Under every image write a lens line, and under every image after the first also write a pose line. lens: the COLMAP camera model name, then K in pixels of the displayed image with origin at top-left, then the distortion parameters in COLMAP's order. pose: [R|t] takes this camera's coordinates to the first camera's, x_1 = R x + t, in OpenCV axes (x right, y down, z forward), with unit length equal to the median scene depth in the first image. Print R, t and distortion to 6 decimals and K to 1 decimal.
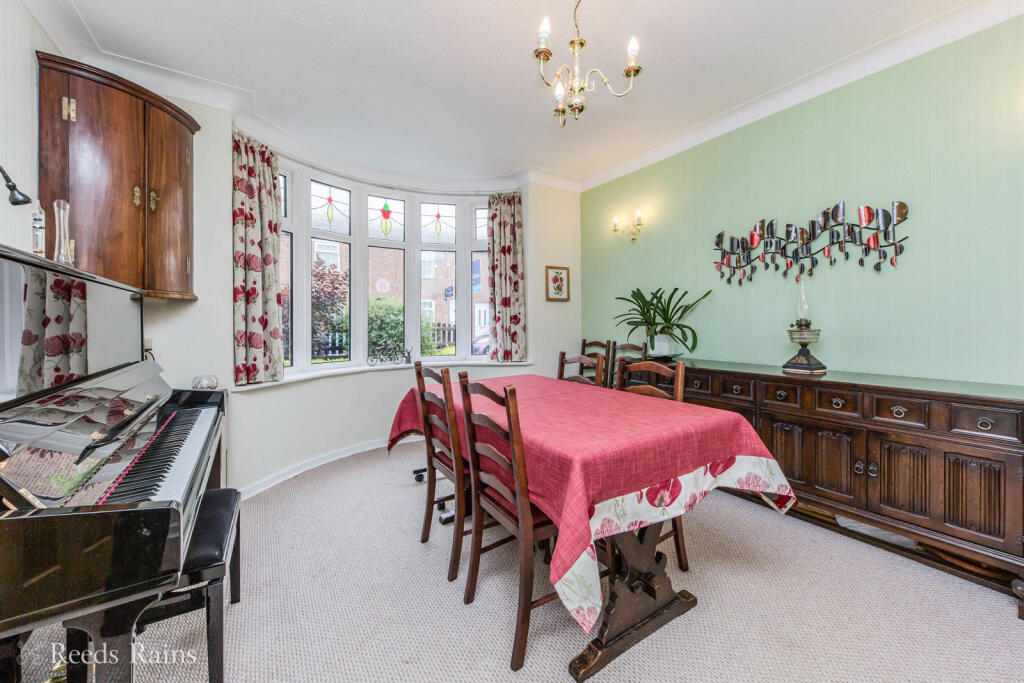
lens RADIAL K [[384.0, 0, 512.0], [0, 384.0, 320.6], [0, 0, 1]] dist [0.001306, 0.000071]
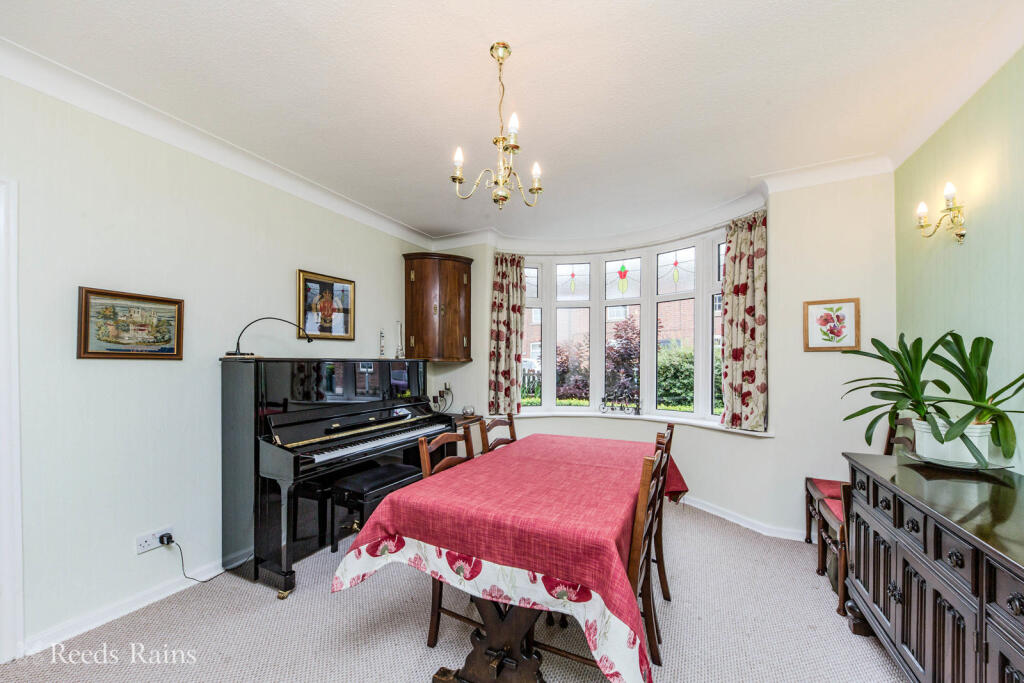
lens RADIAL K [[379.4, 0, 512.2], [0, 379.4, 360.2], [0, 0, 1]] dist [0.001186, 0.000033]
pose [[0.498588, 0.002270, -0.866836, 0.444656], [-0.000127, 0.999997, 0.002546, -0.037962], [0.866839, -0.001159, 0.498586, 0.194049]]
